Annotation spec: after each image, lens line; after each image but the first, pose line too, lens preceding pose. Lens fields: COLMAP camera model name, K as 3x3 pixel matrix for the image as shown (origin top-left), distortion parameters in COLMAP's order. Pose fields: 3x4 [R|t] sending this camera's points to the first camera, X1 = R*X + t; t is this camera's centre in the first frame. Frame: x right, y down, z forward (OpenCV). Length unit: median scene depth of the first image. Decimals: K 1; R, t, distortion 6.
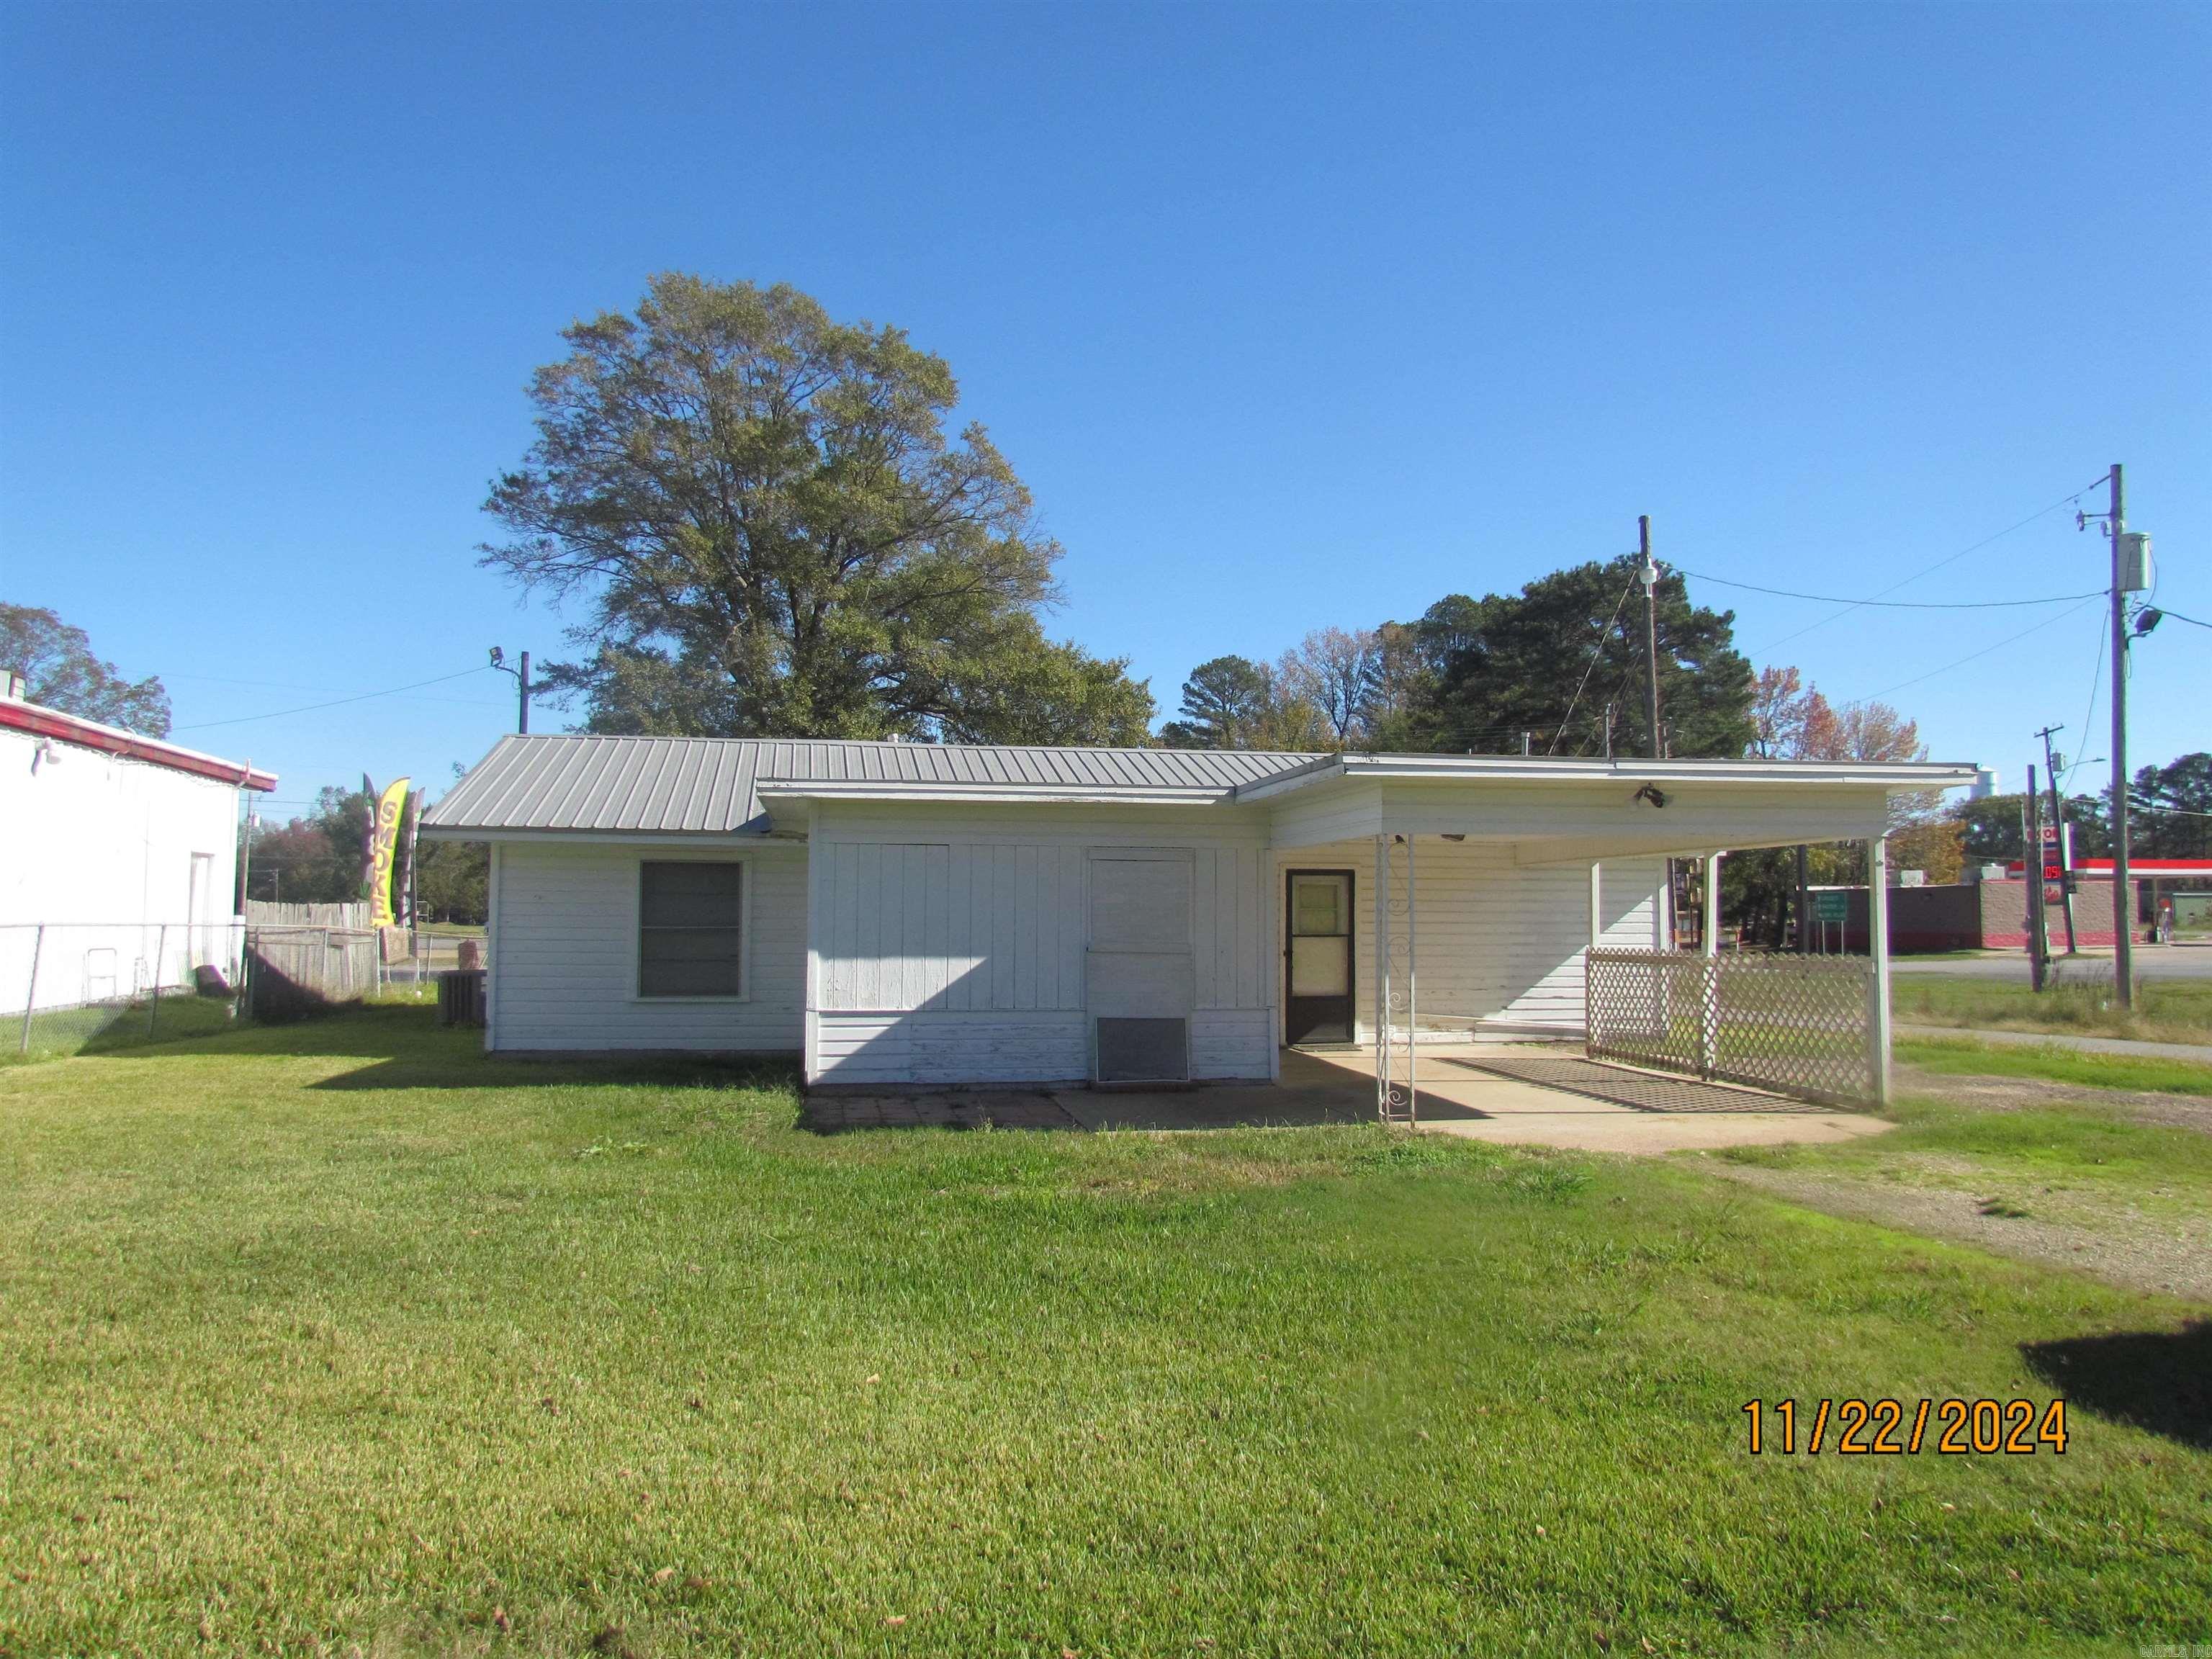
lens RADIAL K [[1516.5, 0, 1106.0], [0, 1516.5, 829.5], [0, 0, 1]] dist [0.045902, -0.000234]
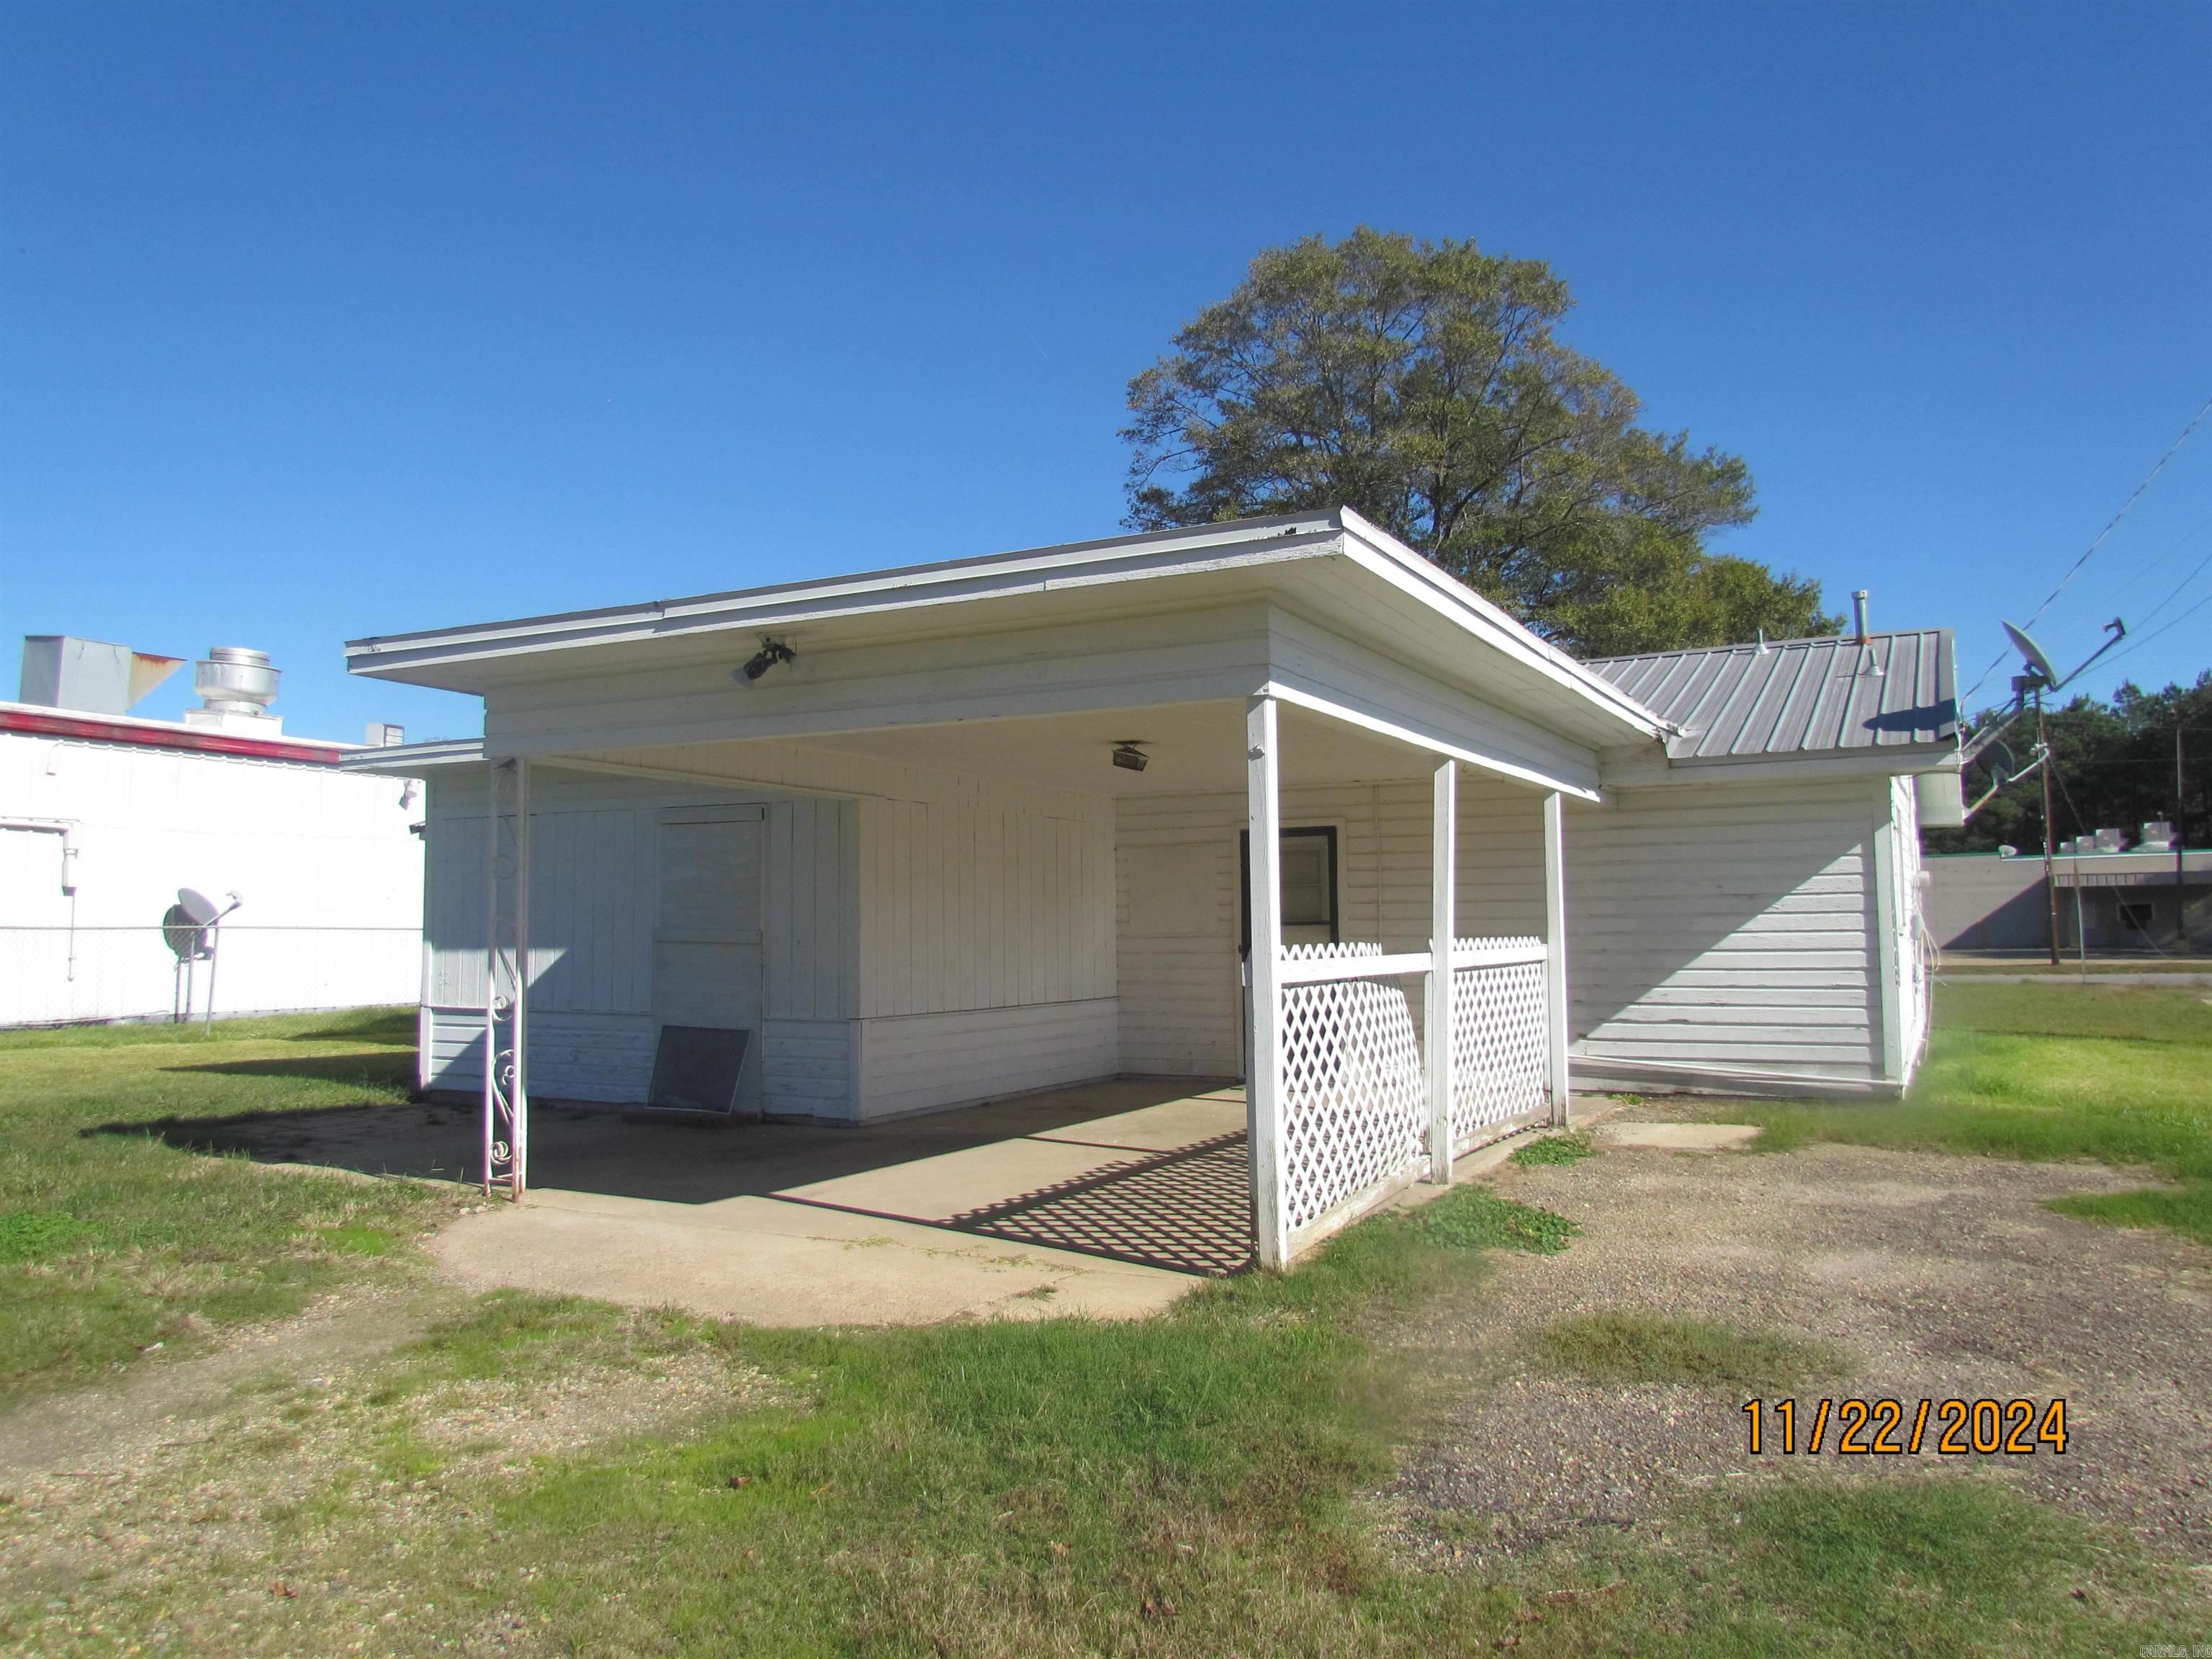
lens RADIAL K [[1541.1, 0, 1106.0], [0, 1541.1, 829.5], [0, 0, 1]] dist [-0.012772, -0.001572]
pose [[0.775799, -0.050249, -0.628976, 0.558156], [0.046734, 0.998662, -0.022140, 0.041668], [0.629247, -0.012218, 0.777109, 0.429915]]
